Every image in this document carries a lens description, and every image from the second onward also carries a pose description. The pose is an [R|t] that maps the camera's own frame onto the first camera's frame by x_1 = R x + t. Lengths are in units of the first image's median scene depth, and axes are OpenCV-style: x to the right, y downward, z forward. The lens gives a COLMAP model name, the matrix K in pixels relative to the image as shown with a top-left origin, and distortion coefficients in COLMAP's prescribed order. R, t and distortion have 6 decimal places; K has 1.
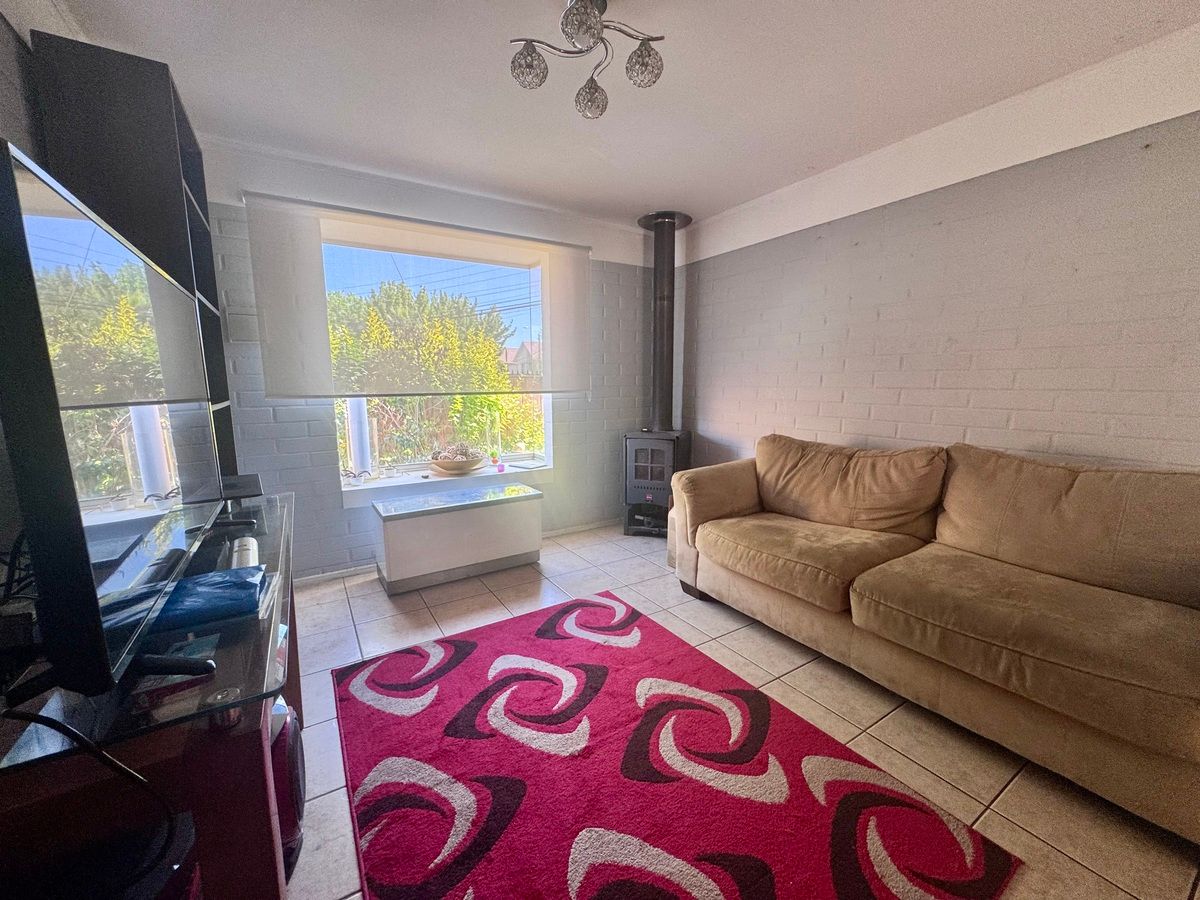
lens RADIAL K [[478.6, 0, 604.6], [0, 478.6, 456.1], [0, 0, 1]] dist [-0.001110, 0.000180]
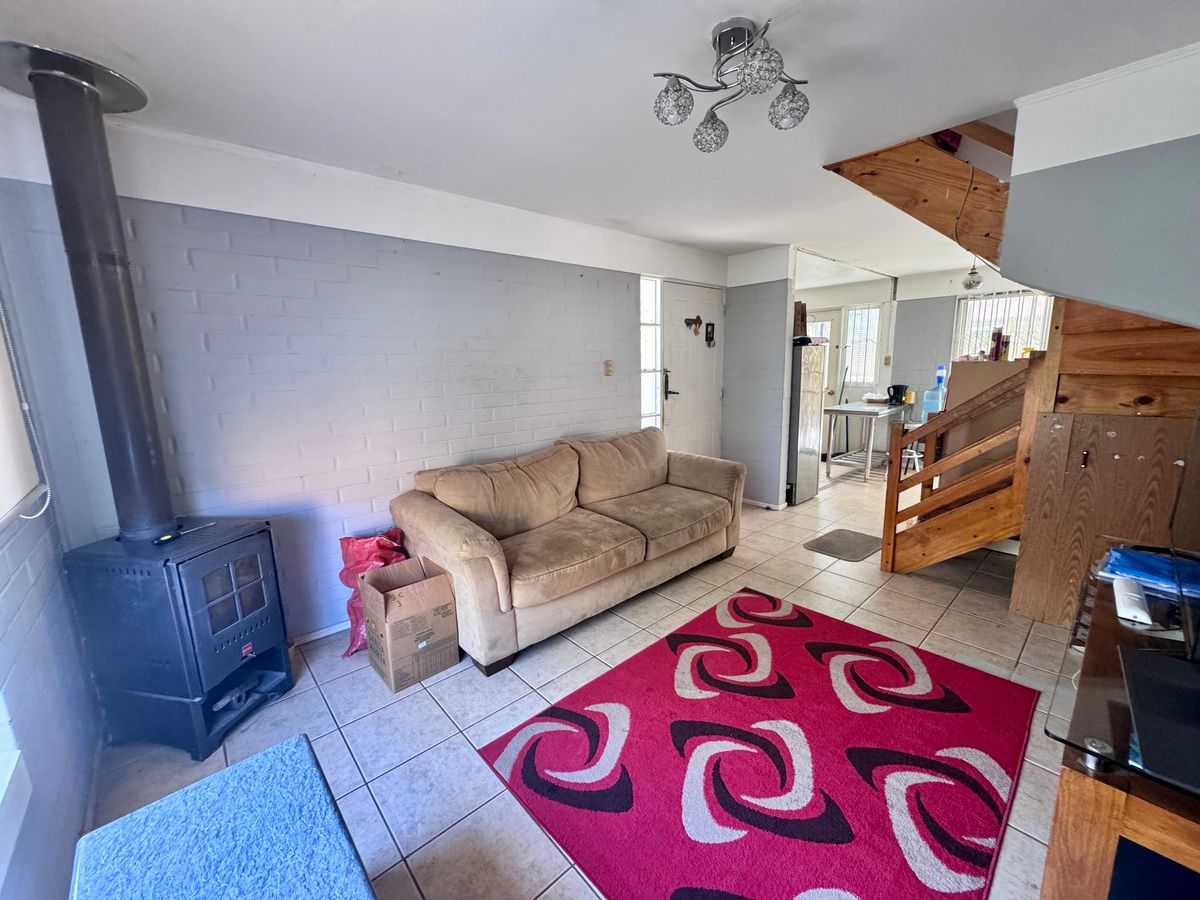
lens RADIAL K [[478.6, 0, 598.2], [0, 478.6, 452.0], [0, 0, 1]] dist [-0.001110, 0.000180]
pose [[-0.169015, -0.175302, 0.969899, -0.897176], [0.169902, 0.964143, 0.203868, -0.332121], [-0.970859, 0.199245, -0.133171, 1.309656]]
